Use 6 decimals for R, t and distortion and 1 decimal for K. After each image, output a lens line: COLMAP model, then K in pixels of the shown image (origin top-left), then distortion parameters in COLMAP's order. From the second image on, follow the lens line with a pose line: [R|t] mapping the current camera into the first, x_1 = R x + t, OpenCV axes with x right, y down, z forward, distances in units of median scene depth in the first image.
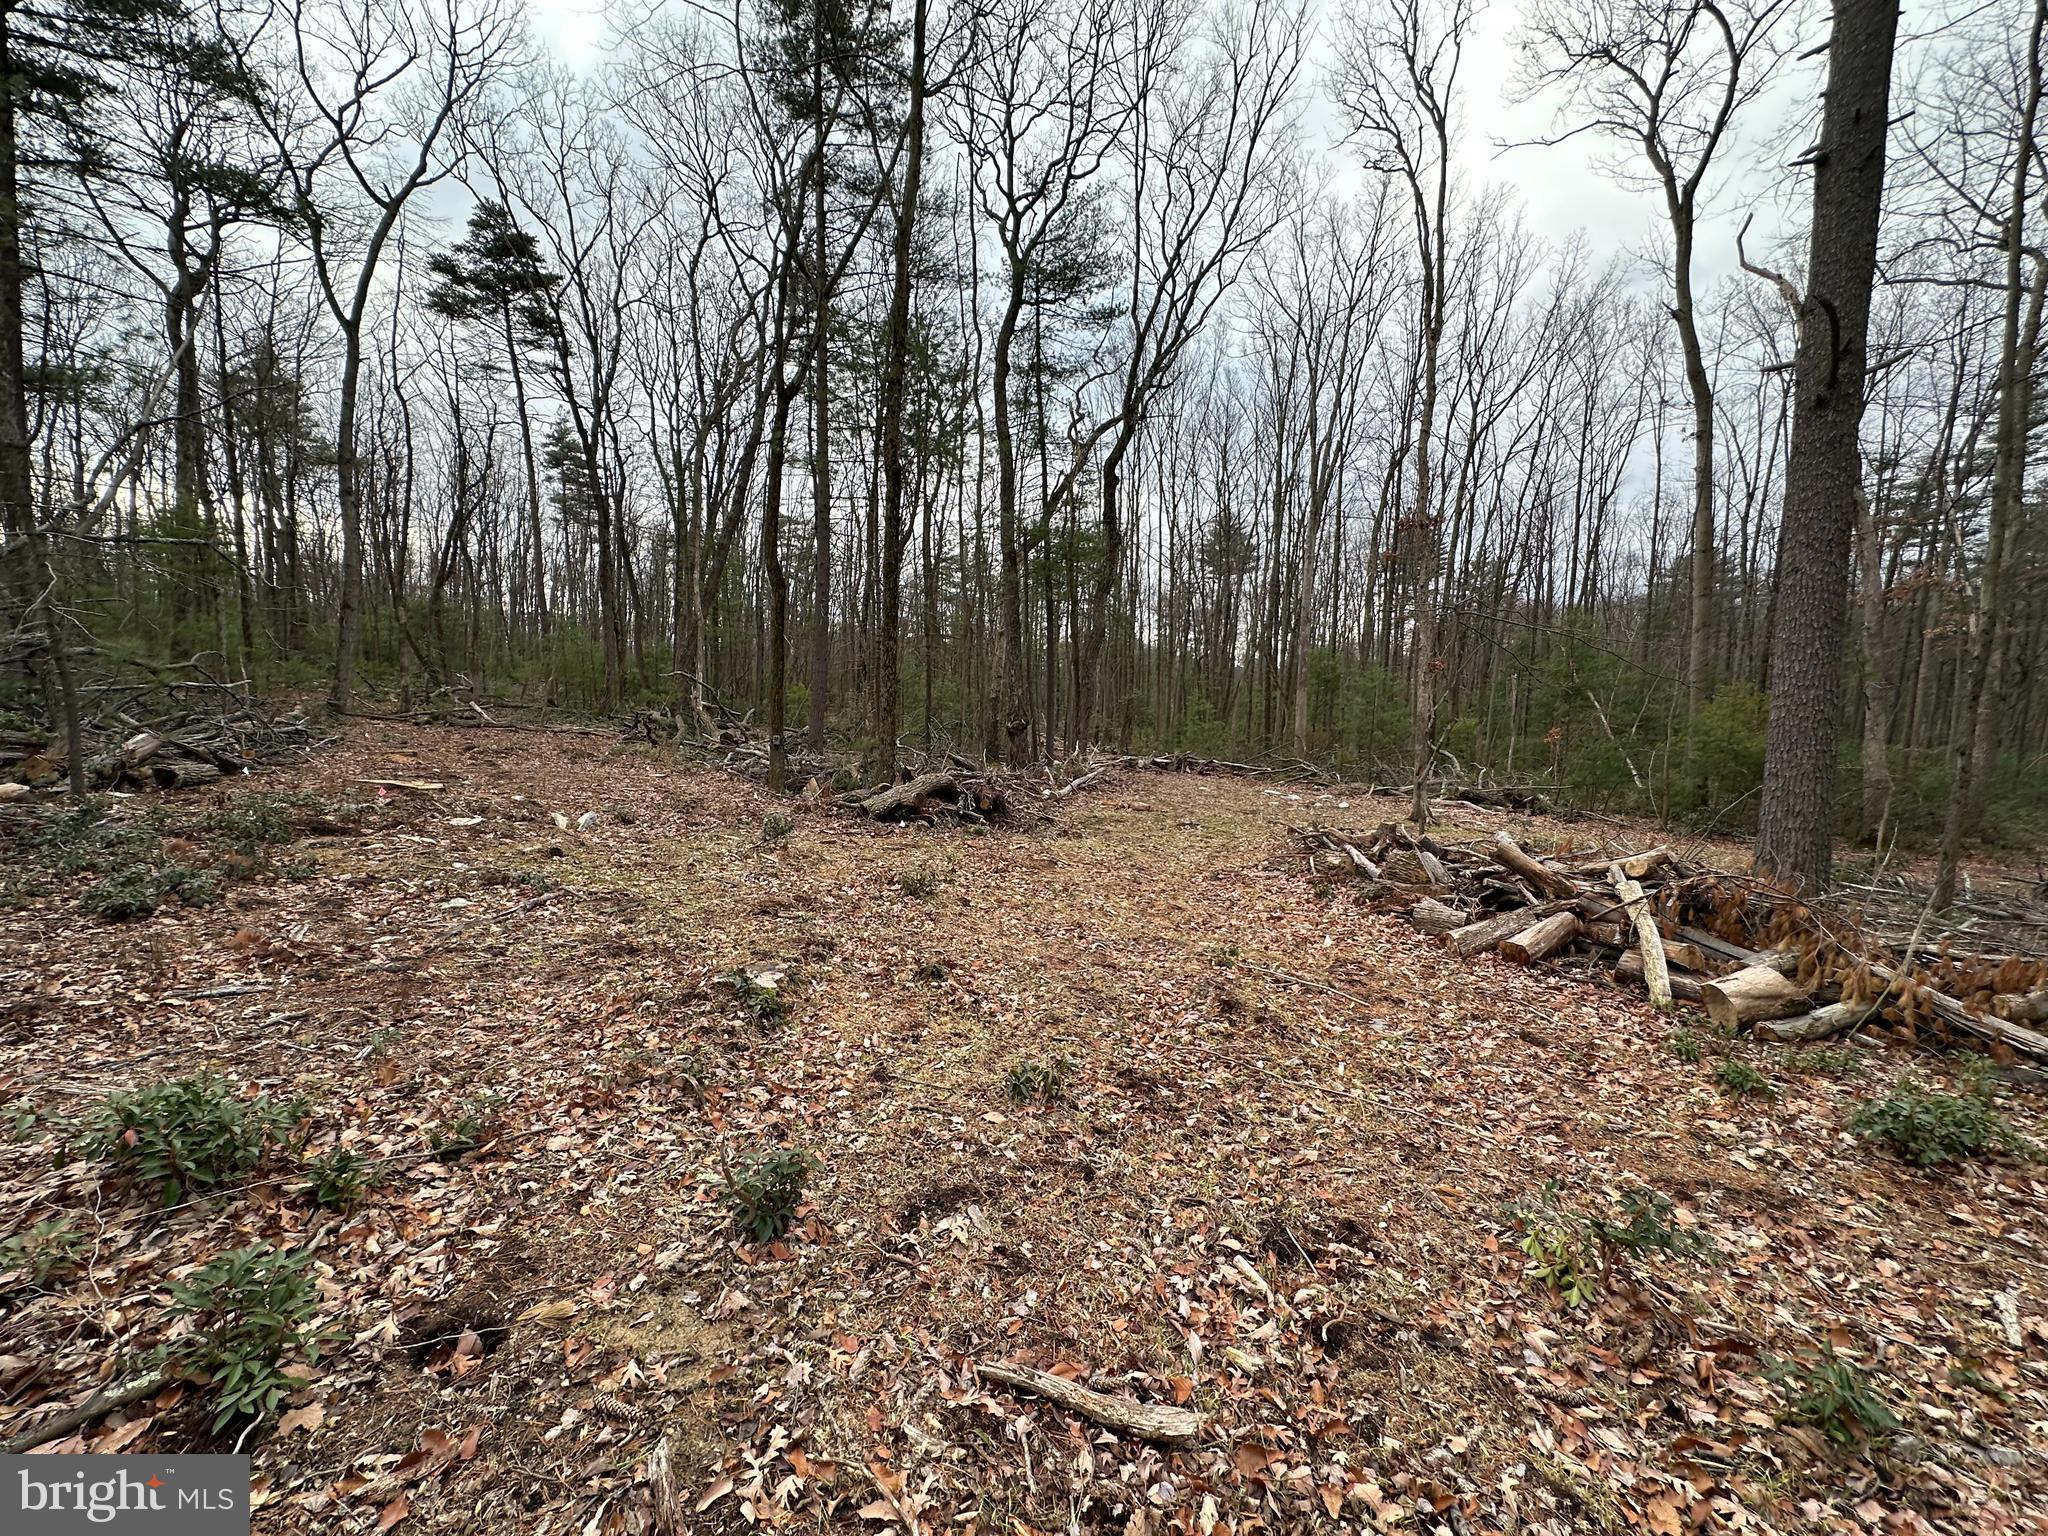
lens RADIAL K [[828.2, 0, 1021.0], [0, 828.2, 756.2], [0, 0, 1]] dist [-0.000519, 0.005601]
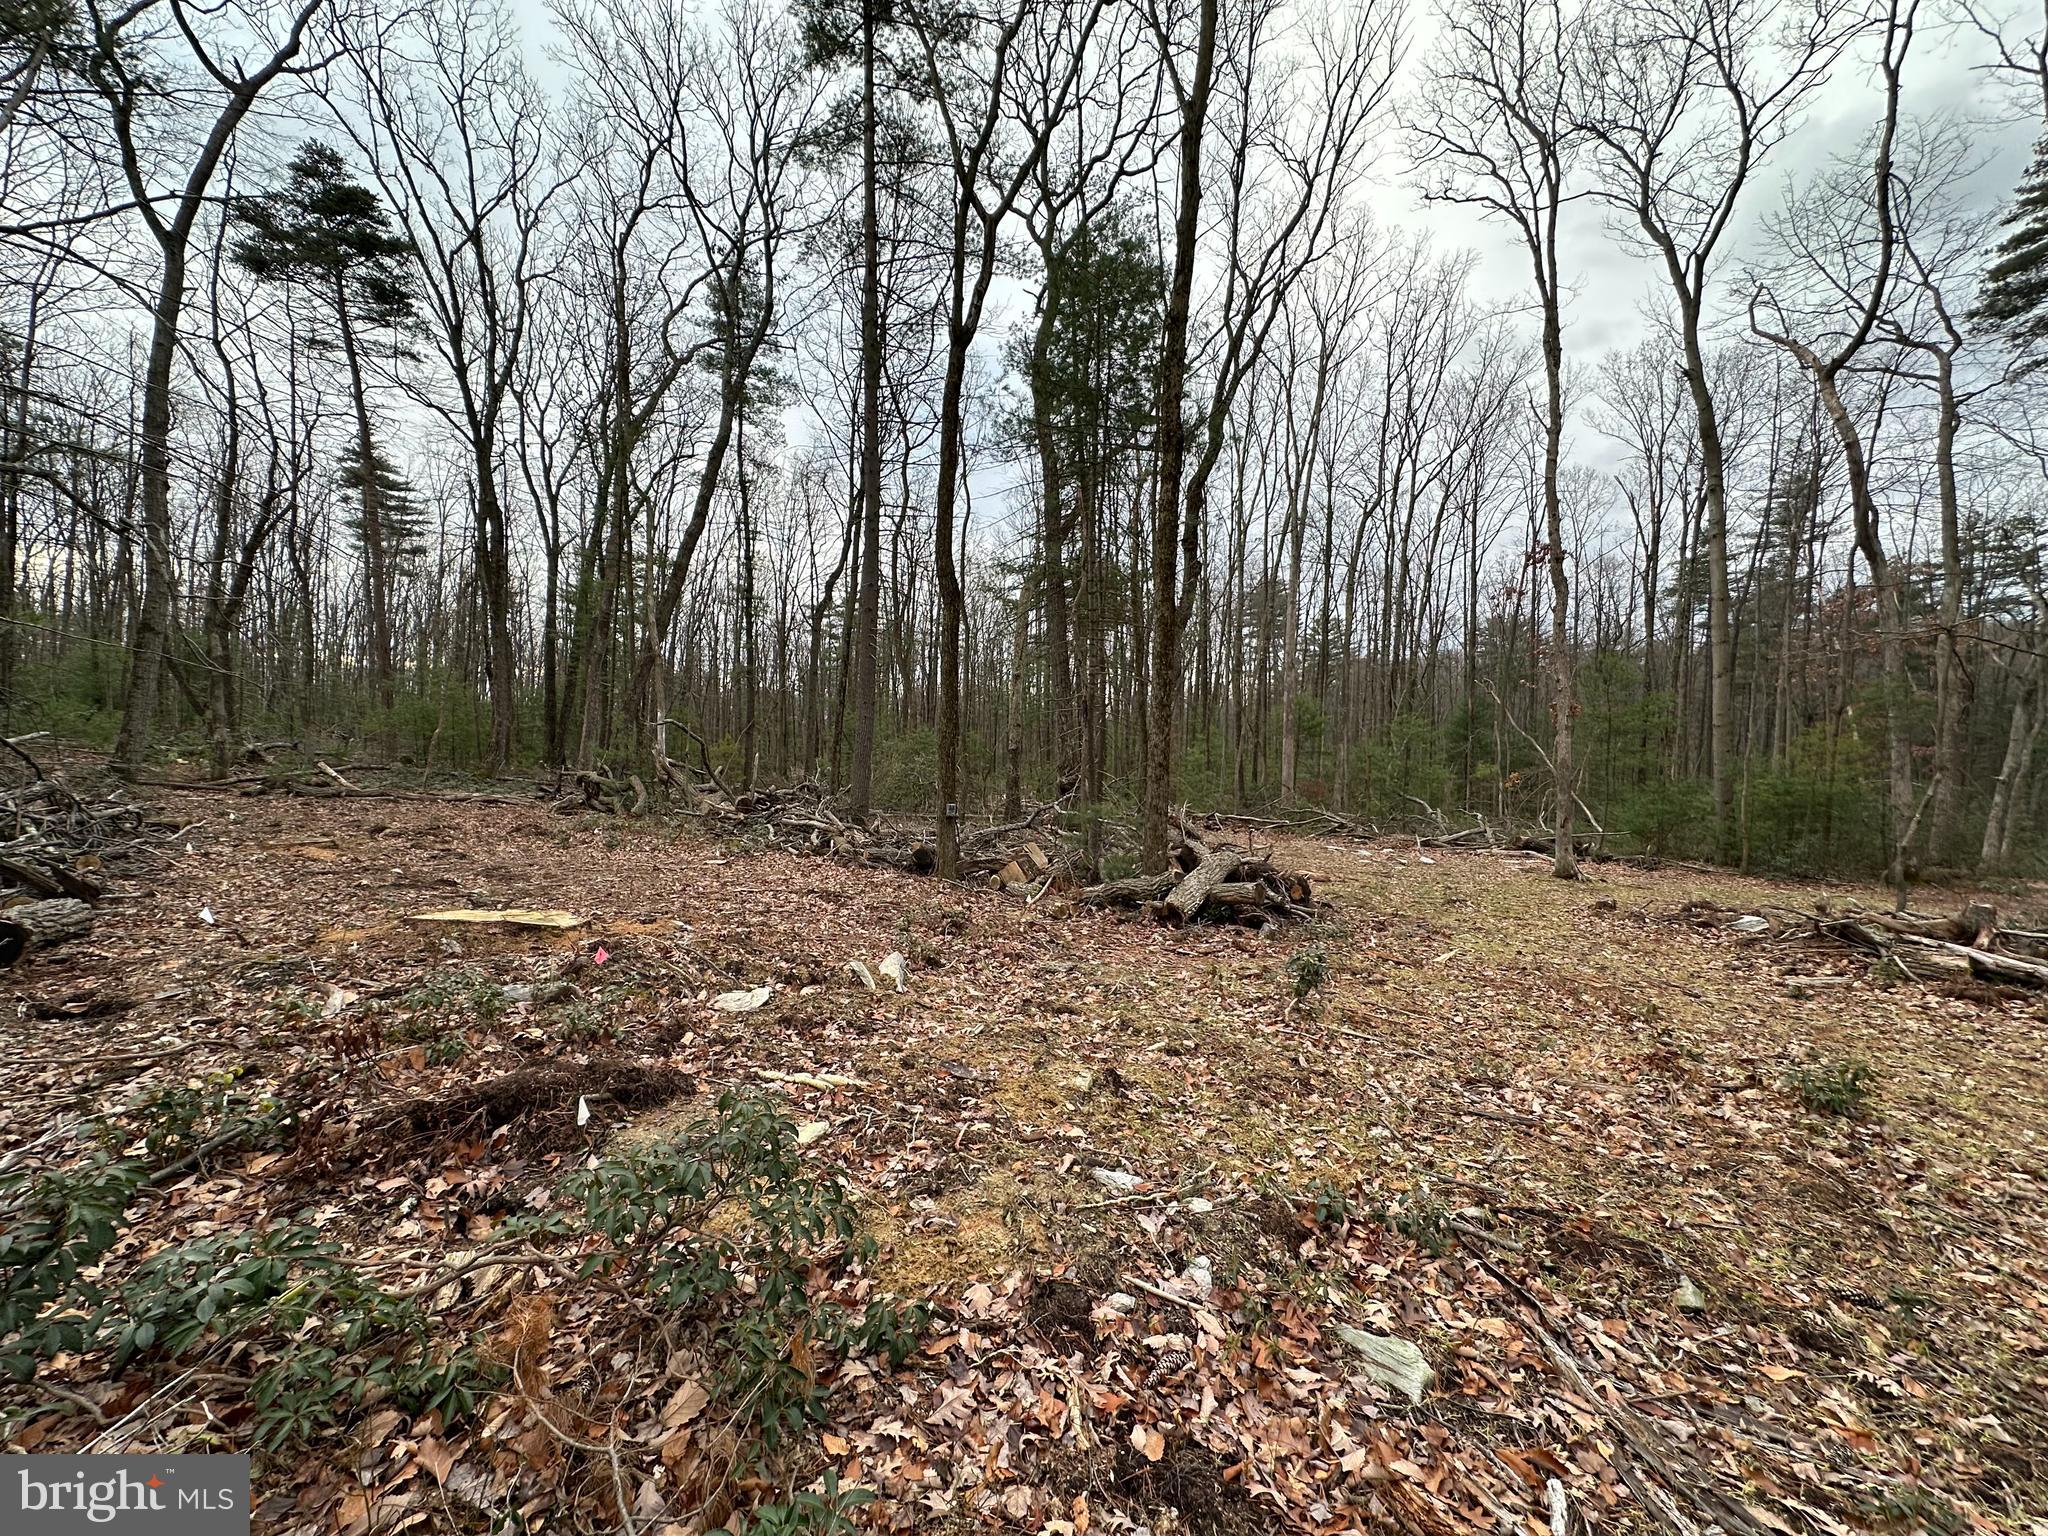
lens RADIAL K [[822.8, 0, 1024.0], [0, 822.8, 768.0], [0, 0, 1]] dist [0.000030, 0.000281]
pose [[0.977238, -0.025149, 0.210652, -0.240382], [0.034720, 0.998520, -0.041862, -0.017465], [-0.209288, 0.048223, 0.976664, 0.173267]]
